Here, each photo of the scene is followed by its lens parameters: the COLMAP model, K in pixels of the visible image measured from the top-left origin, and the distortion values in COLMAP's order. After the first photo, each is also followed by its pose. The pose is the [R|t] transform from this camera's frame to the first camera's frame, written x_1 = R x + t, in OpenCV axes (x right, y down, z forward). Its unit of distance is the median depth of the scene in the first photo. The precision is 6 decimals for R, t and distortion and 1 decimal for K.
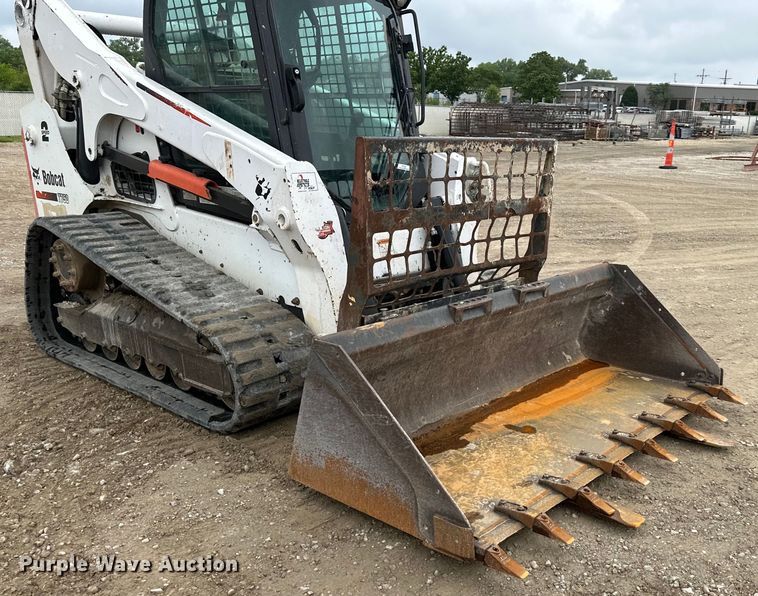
lens RADIAL K [[726.9, 0, 480.7], [0, 726.9, 377.2], [0, 0, 1]] dist [0.007070, 0.000000]
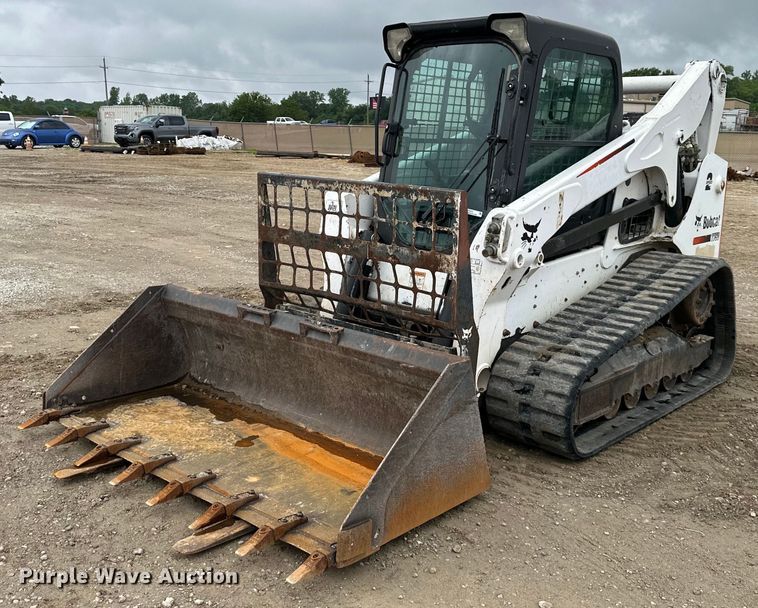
lens RADIAL K [[831.0, 0, 387.7], [0, 831.0, 271.8], [0, 0, 1]] dist [0.083175, 0.000000]
pose [[-0.064994, 0.147884, -0.986867, 1.124979], [-0.353812, 0.921293, 0.161359, -0.394333], [0.933056, 0.359653, -0.007555, 1.039292]]
